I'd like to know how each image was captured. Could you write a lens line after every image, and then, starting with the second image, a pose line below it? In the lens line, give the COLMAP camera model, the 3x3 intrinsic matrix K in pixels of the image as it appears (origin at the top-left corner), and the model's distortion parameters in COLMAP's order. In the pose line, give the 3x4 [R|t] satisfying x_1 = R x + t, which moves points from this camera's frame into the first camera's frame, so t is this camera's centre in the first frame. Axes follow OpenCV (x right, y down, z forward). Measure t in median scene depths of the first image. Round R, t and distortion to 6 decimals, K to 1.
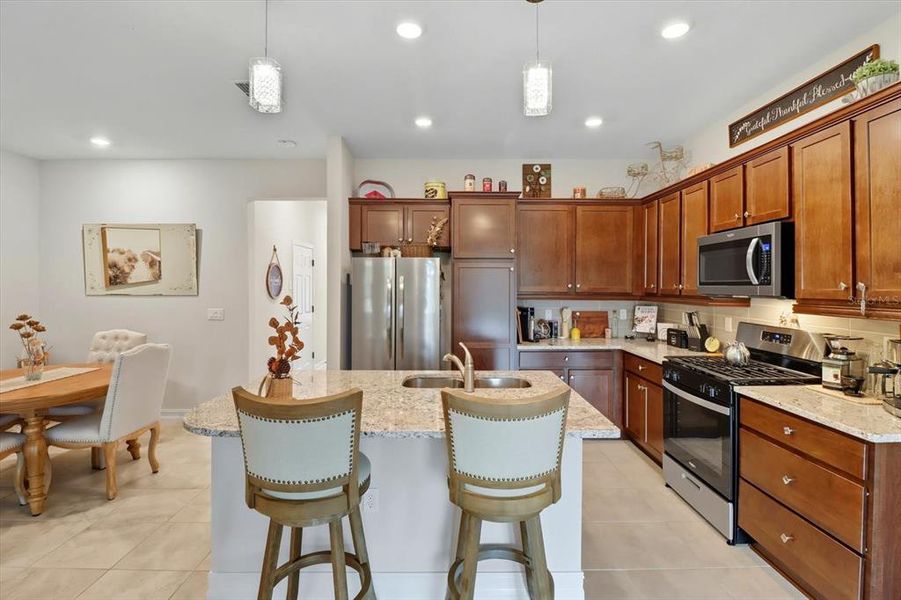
lens RADIAL K [[424.0, 0, 452.1], [0, 424.0, 287.4], [0, 0, 1]] dist [-0.000583, -0.011263]
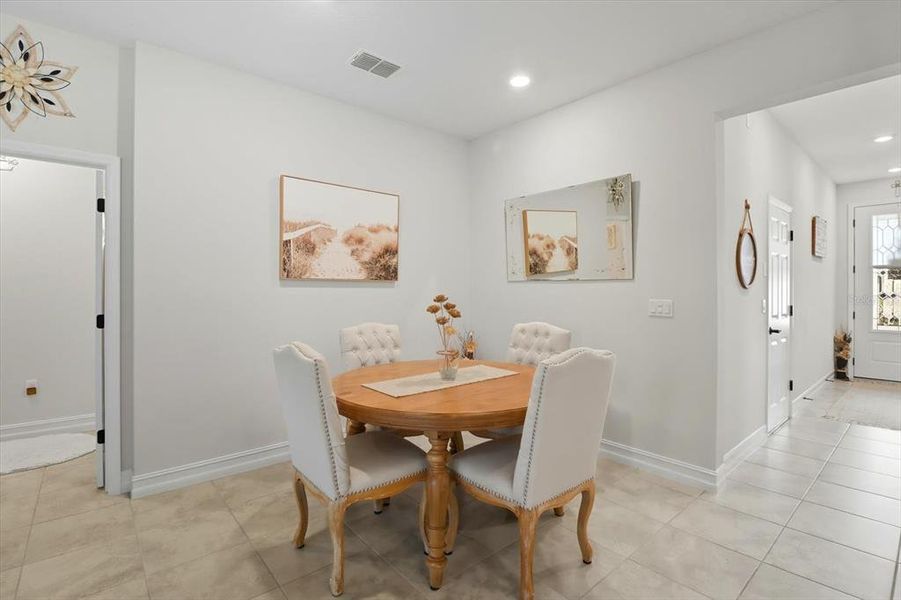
lens RADIAL K [[424.0, 0, 452.1], [0, 424.0, 287.4], [0, 0, 1]] dist [-0.000583, -0.011263]
pose [[0.648528, -0.002821, -0.761185, -0.275802], [-0.007249, 0.999925, -0.009882, 0.040719], [0.761156, 0.011926, 0.648459, 0.342954]]
